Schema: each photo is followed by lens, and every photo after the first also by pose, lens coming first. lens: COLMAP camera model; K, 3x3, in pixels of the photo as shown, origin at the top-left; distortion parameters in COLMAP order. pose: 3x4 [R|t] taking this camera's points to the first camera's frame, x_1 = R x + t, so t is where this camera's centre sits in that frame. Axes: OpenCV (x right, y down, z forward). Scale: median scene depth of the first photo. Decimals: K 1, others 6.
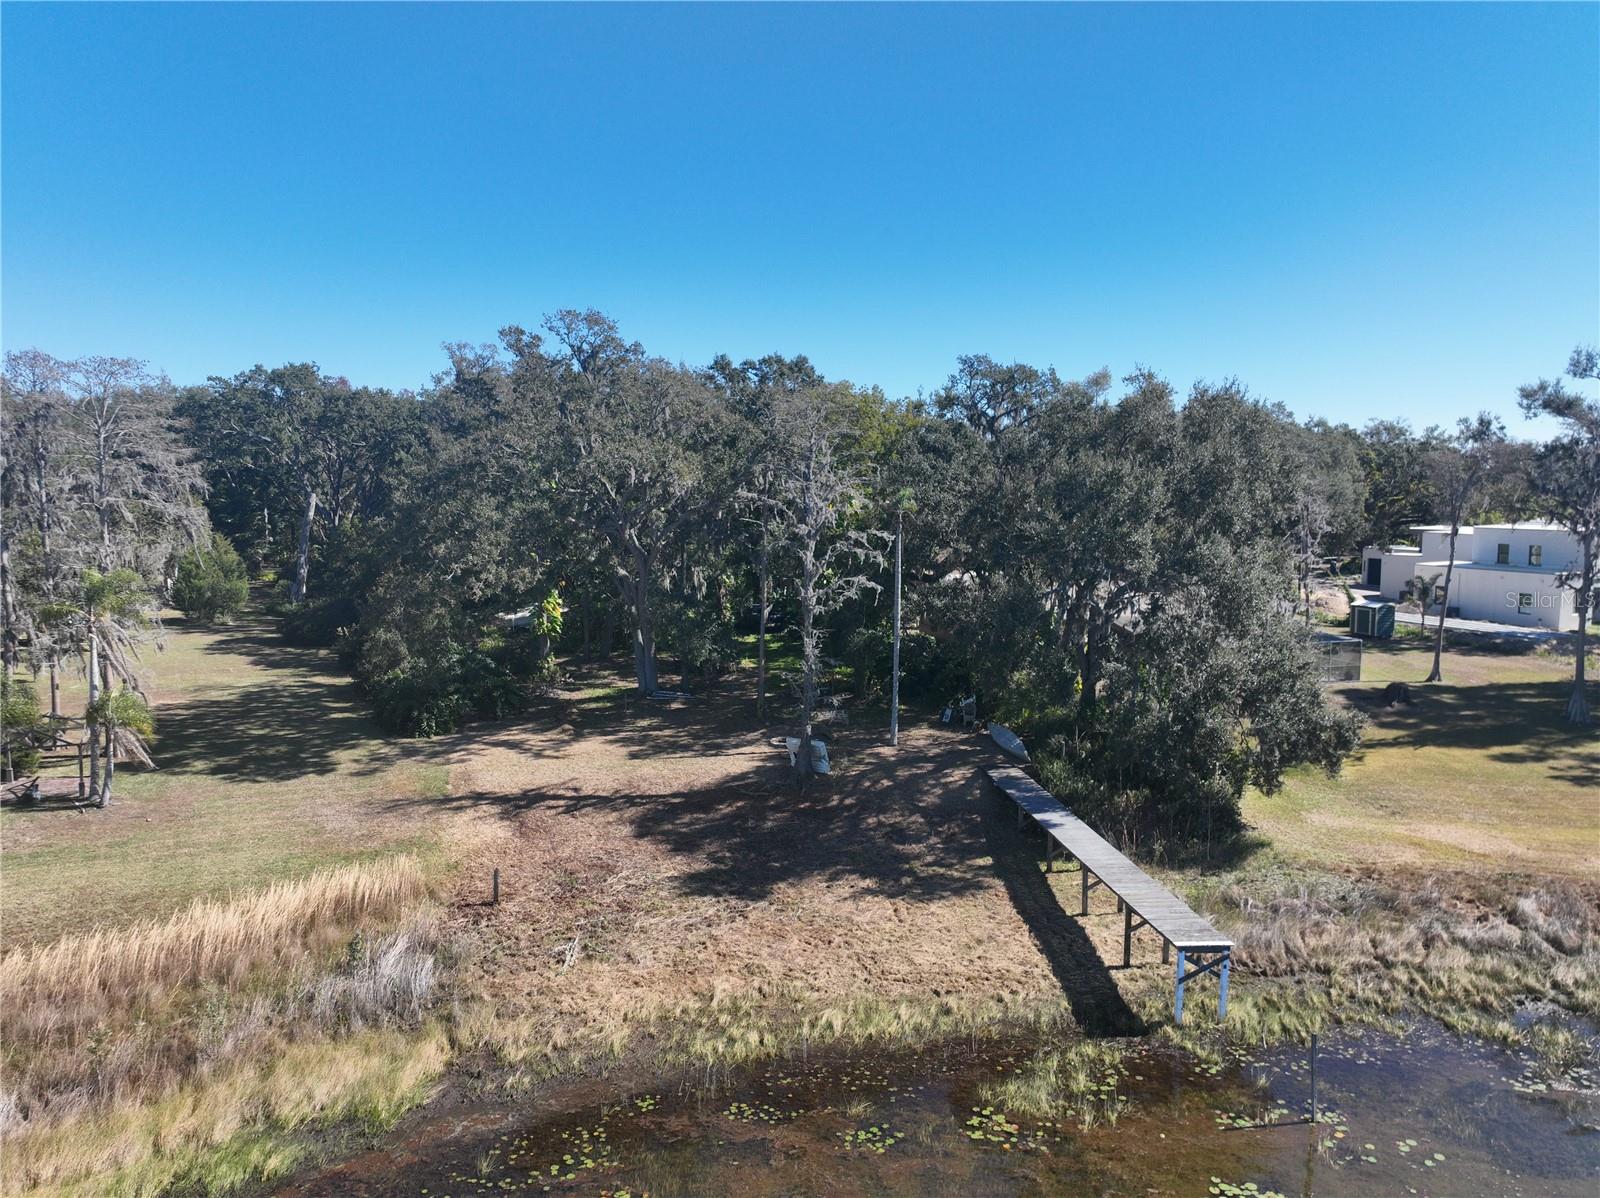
lens RADIAL K [[1139.8, 0, 801.2], [0, 1139.8, 577.3], [0, 0, 1]] dist [-0.000374, 0.001576]
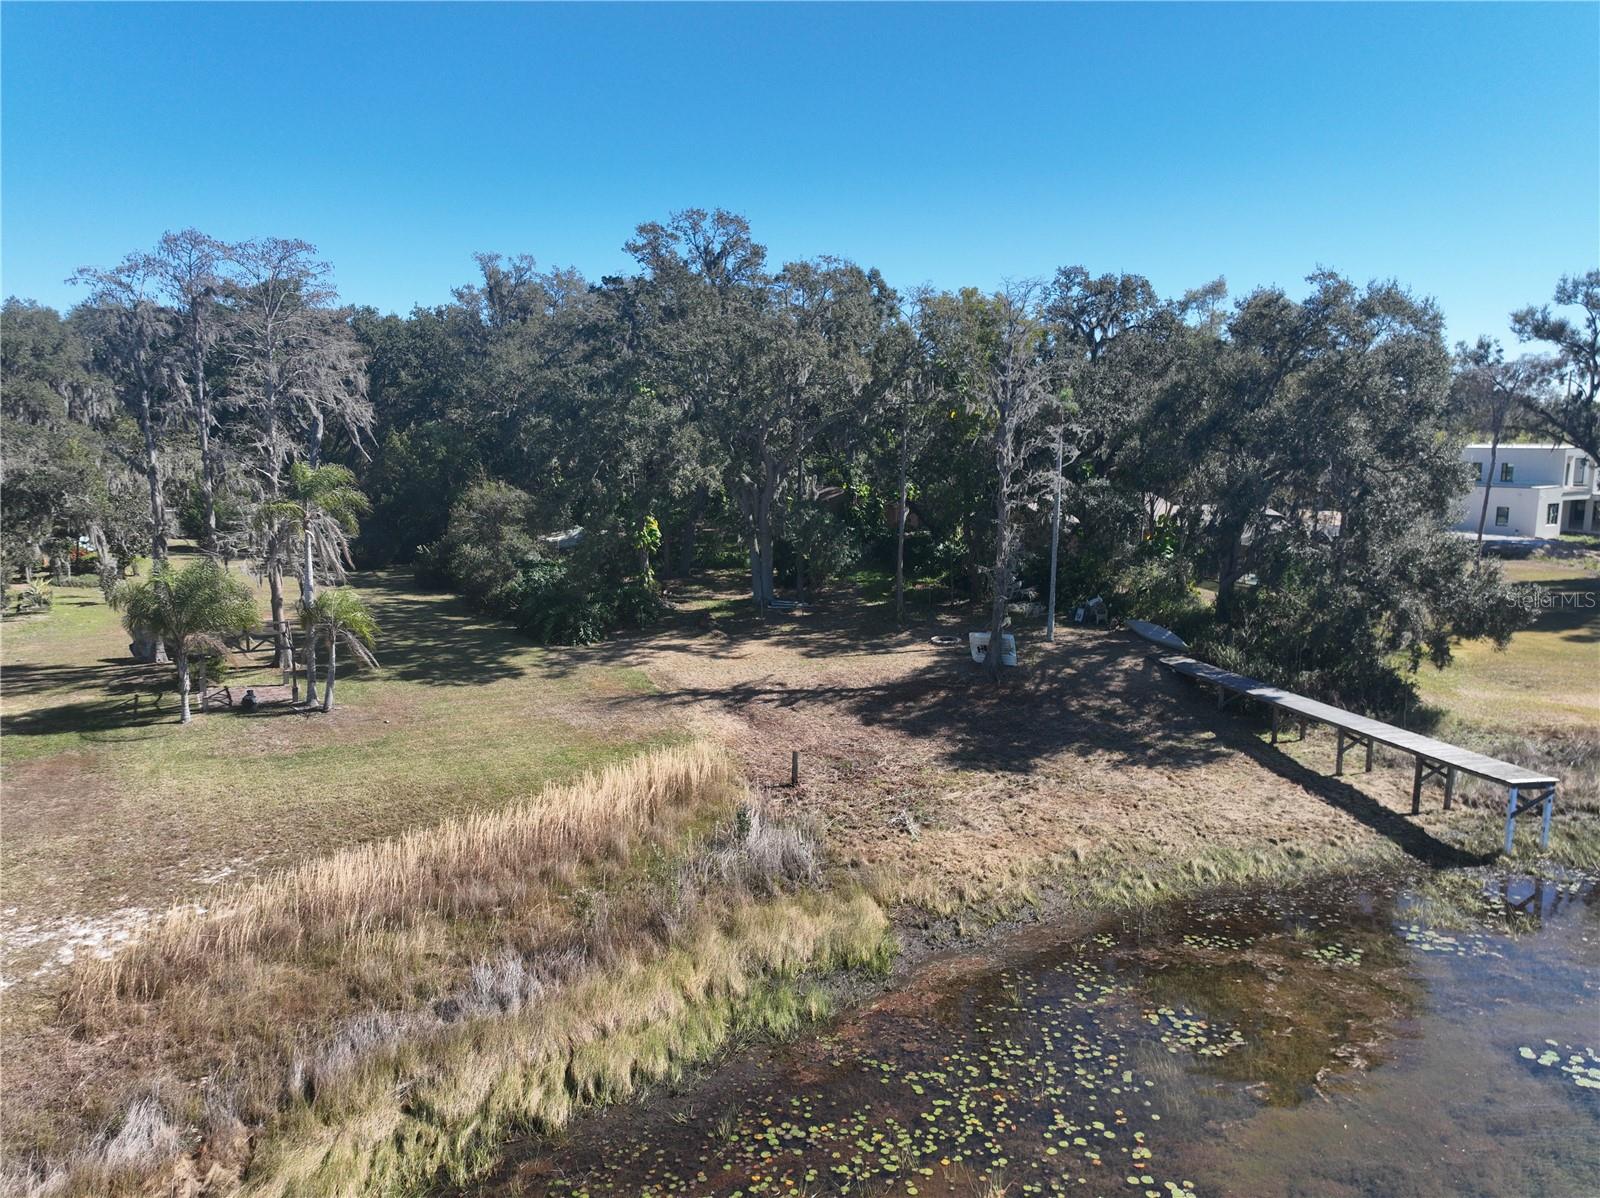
lens RADIAL K [[1139.8, 0, 801.2], [0, 1139.8, 577.3], [0, 0, 1]] dist [-0.000374, 0.001576]
pose [[0.992507, -0.016367, 0.121083, -0.277074], [0.010839, 0.998875, 0.046172, 0.041810], [-0.121703, -0.044514, 0.991568, 0.009438]]
